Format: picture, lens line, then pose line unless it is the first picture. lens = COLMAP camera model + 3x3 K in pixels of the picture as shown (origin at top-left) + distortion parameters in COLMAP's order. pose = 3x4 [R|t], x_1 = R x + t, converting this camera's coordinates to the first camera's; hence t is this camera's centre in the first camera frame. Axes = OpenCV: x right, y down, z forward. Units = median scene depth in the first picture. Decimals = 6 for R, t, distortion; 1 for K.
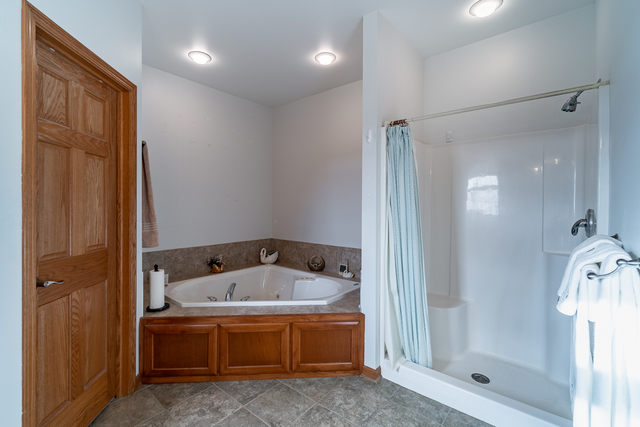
lens RADIAL K [[289.4, 0, 317.3], [0, 289.4, 205.4], [0, 0, 1]] dist [0.001267, 0.001092]
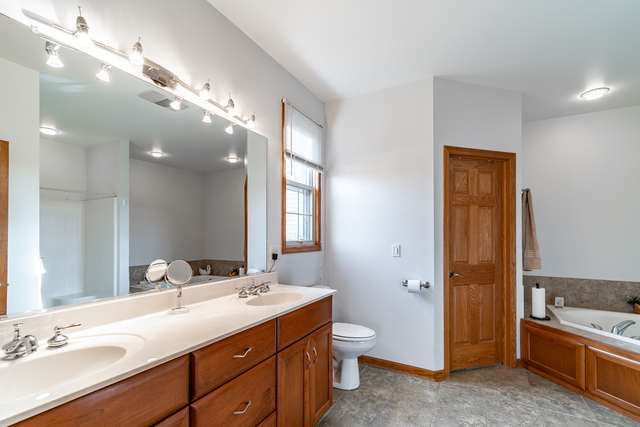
lens RADIAL K [[289.4, 0, 317.1], [0, 289.4, 236.7], [0, 0, 1]] dist [0.001267, 0.001092]
pose [[0.193050, 0.000577, -0.981189, 0.615146], [-0.002281, 0.999997, 0.000139, 0.001560], [0.981186, 0.002211, 0.193050, -0.245678]]
